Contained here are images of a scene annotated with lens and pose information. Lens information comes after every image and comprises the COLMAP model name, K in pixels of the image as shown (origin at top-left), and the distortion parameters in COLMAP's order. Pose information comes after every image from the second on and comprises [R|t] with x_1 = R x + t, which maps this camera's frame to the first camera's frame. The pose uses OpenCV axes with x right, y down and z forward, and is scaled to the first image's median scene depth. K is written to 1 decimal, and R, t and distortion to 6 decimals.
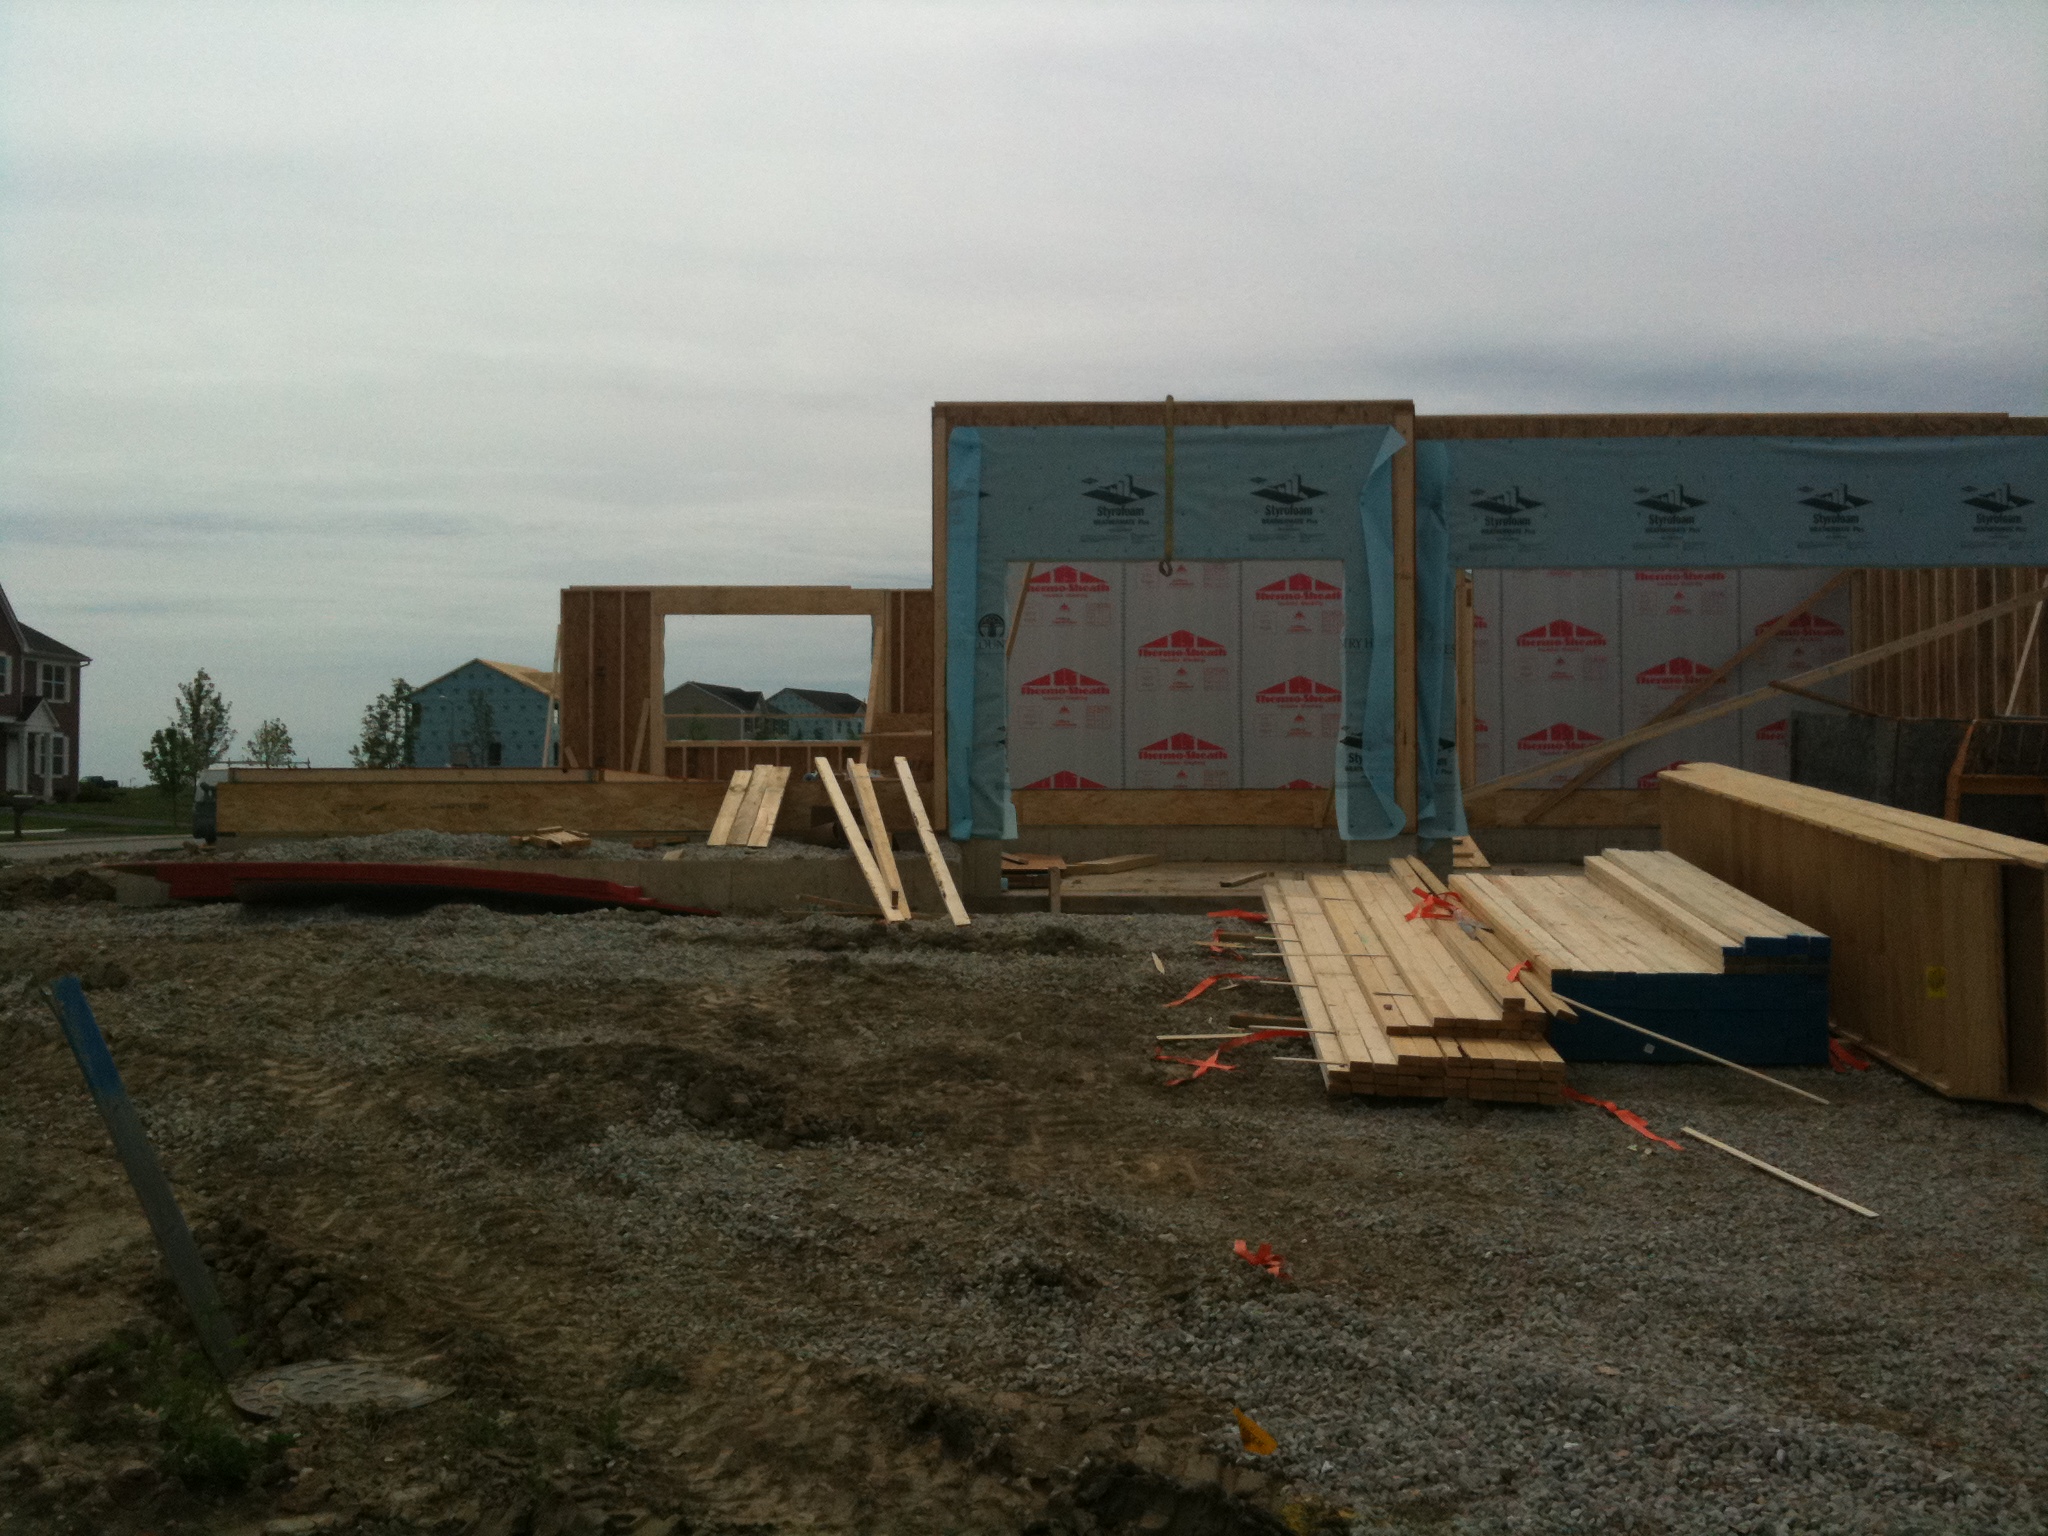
lens RADIAL K [[2144.6, 0, 1029.1], [0, 2144.6, 749.1], [0, 0, 1]] dist [0.037897, 0.000000]
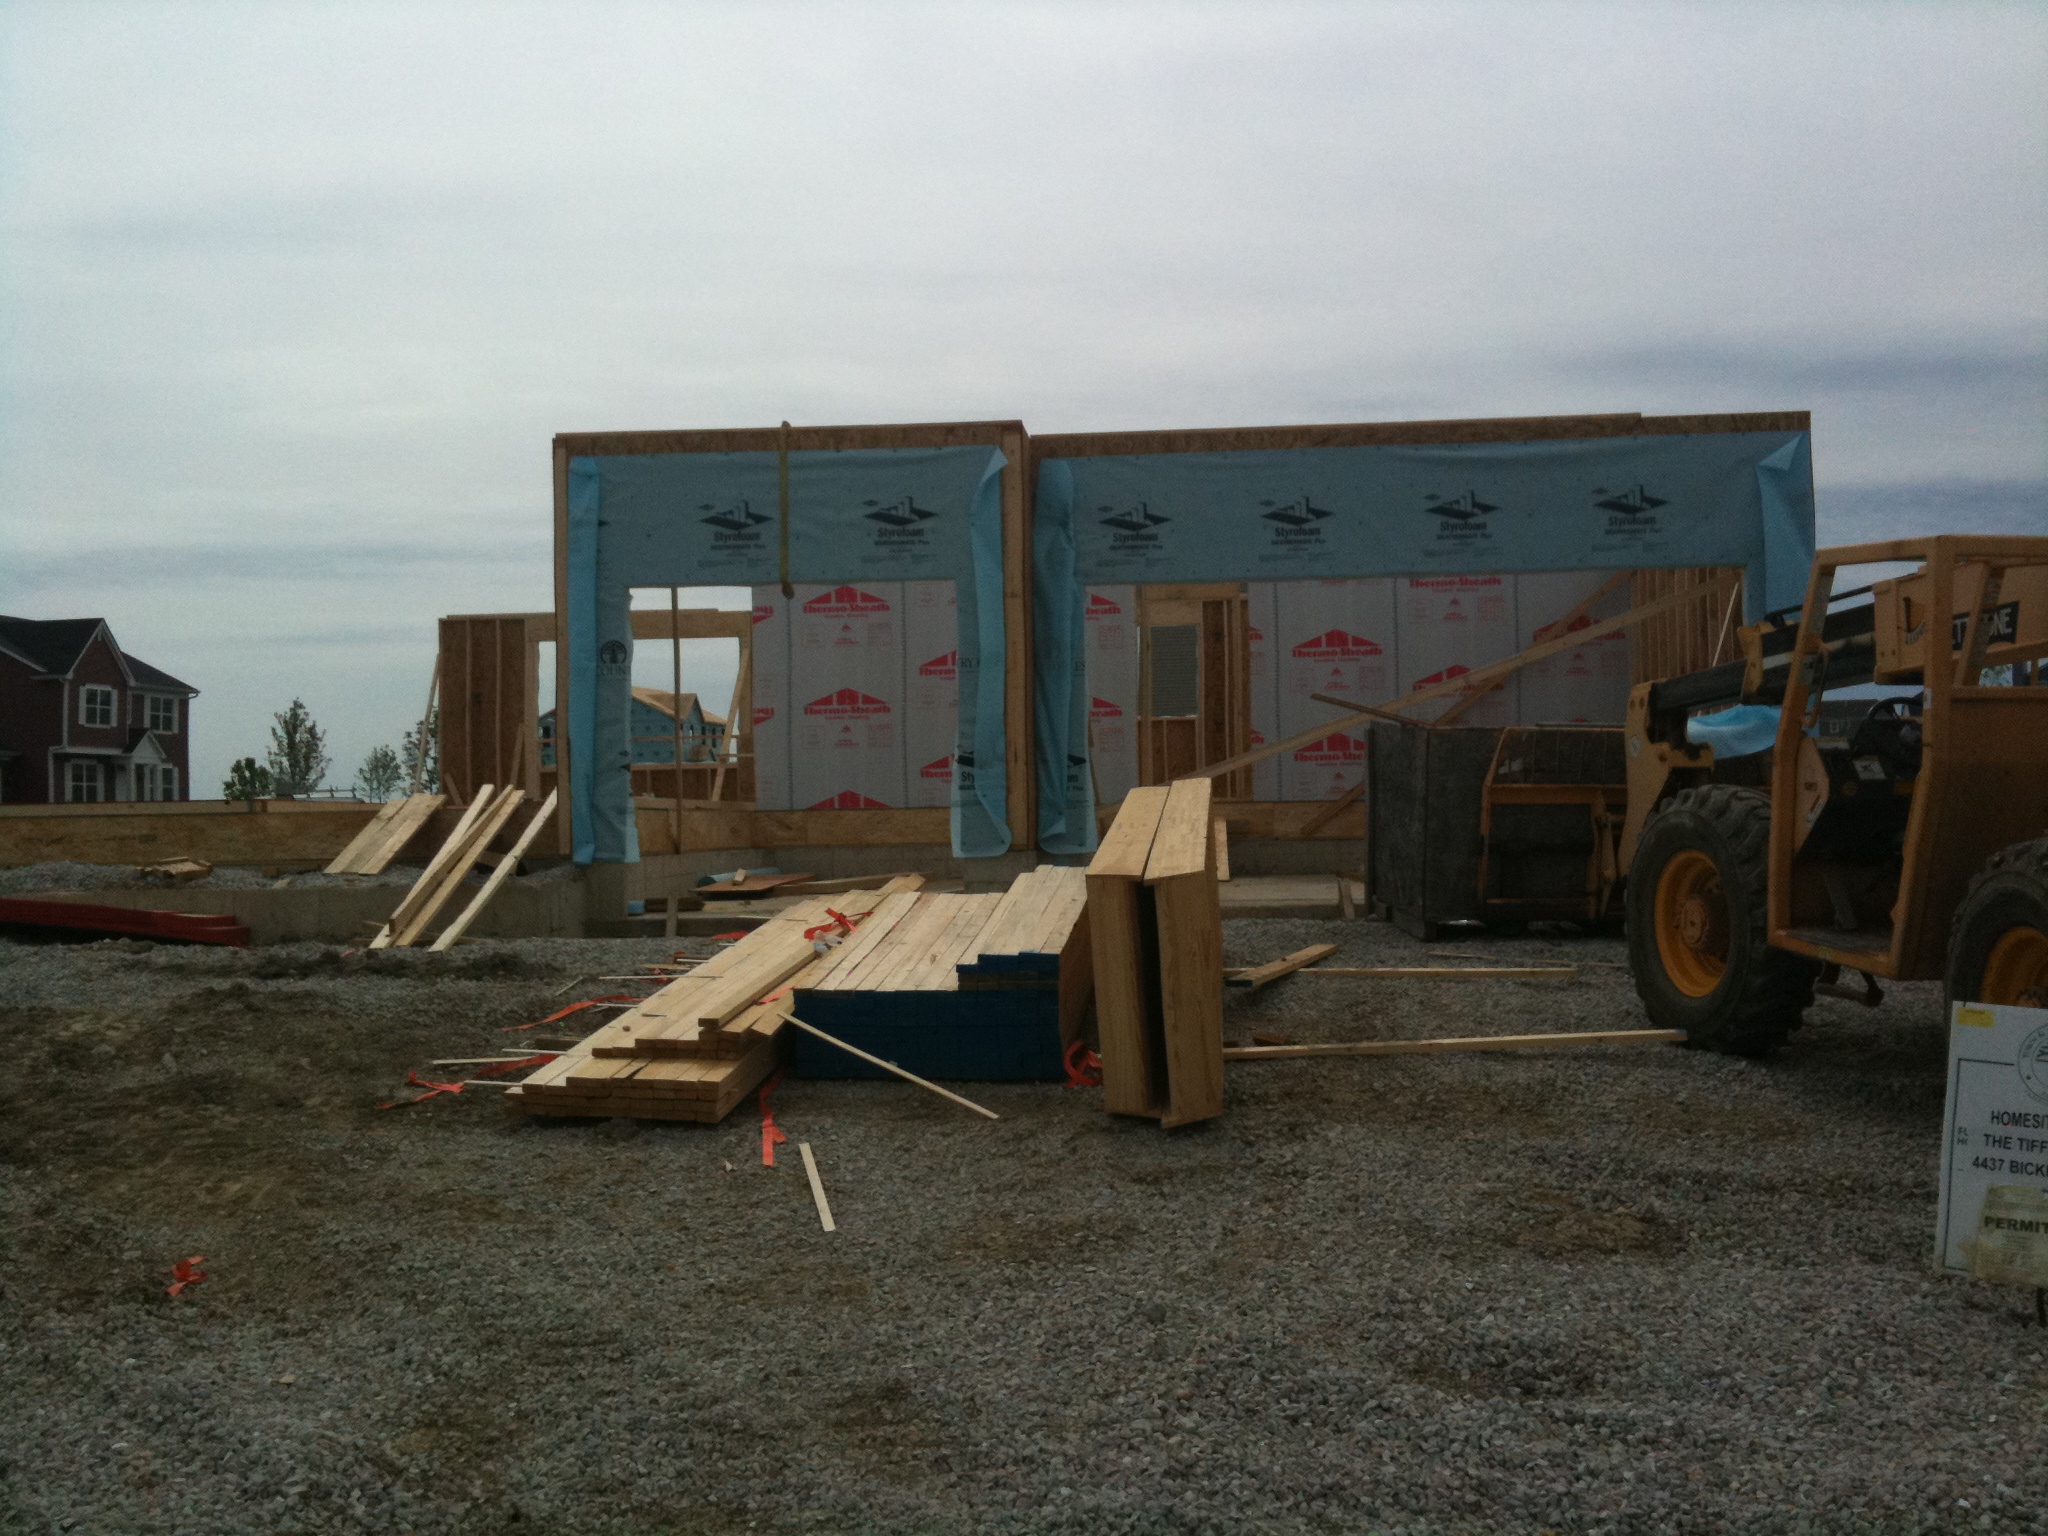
lens RADIAL K [[2144.6, 0, 1005.6], [0, 2144.6, 787.5], [0, 0, 1]] dist [0.037897, 0.000000]
pose [[0.997578, -0.017871, -0.067221, 0.228056], [0.018665, 0.999763, 0.011209, -0.001600], [0.067004, -0.012437, 0.997675, -0.003300]]
